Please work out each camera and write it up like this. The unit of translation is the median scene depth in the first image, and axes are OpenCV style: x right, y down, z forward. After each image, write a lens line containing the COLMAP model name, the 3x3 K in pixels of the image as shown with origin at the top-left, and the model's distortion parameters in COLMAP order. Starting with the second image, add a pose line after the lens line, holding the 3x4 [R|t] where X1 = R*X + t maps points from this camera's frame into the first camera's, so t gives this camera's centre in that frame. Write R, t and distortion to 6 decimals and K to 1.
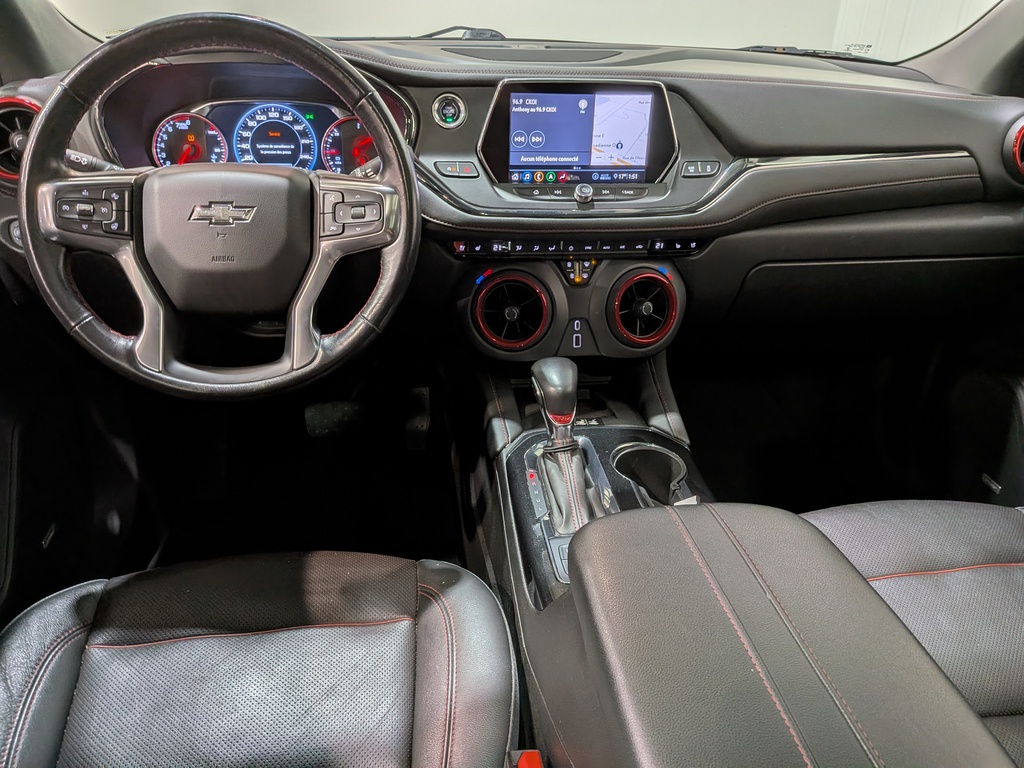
lens RADIAL K [[755.6, 0, 511.6], [0, 755.6, 373.8], [0, 0, 1]] dist [0.063016, -0.116981]
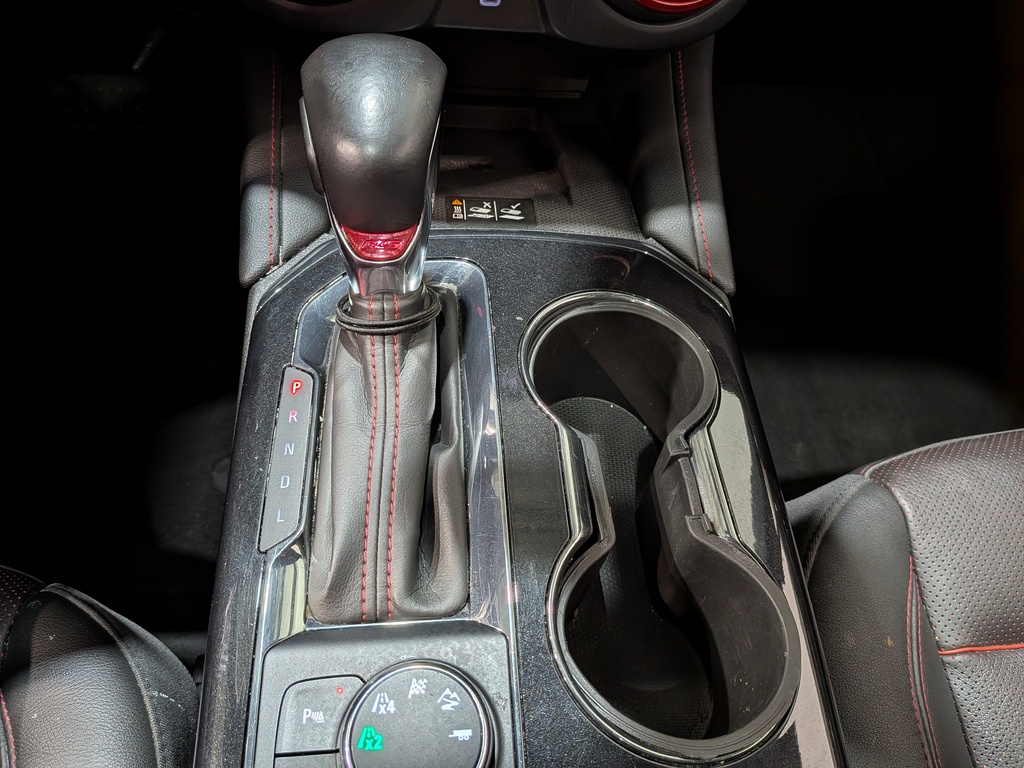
lens RADIAL K [[755.6, 0, 510.6], [0, 755.6, 359.5], [0, 0, 1]] dist [0.063016, -0.116981]
pose [[0.996051, 0.087672, 0.013989, 0.109962], [-0.085820, 0.910446, 0.404627, -0.030215], [0.022738, -0.404230, 0.914375, 0.596193]]
